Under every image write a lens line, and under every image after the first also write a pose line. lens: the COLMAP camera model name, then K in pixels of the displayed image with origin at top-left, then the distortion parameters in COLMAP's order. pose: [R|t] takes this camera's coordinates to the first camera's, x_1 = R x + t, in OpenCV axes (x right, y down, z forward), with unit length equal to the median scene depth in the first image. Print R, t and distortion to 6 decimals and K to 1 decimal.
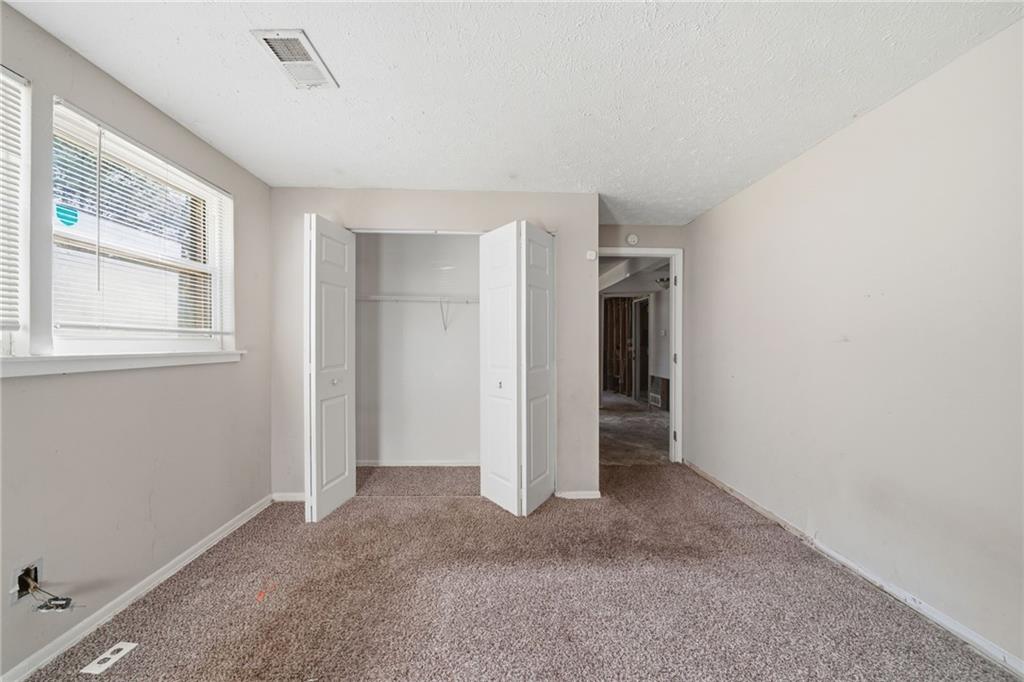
lens RADIAL K [[350.0, 0, 495.6], [0, 350.0, 342.5], [0, 0, 1]] dist [-0.012103, 0.000207]
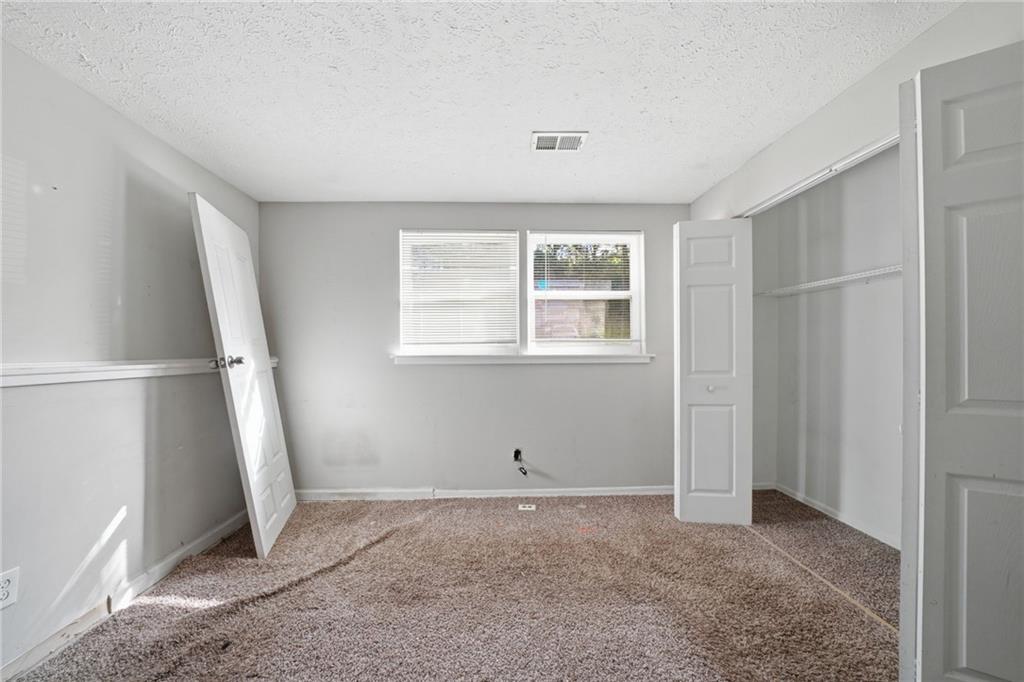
lens RADIAL K [[357.8, 0, 507.3], [0, 357.8, 348.2], [0, 0, 1]] dist [-0.022070, 0.000016]
pose [[0.034554, -0.007491, -0.999375, 0.521656], [0.008336, 0.999939, -0.007207, 0.007945], [0.999368, -0.008082, 0.034615, 0.459133]]
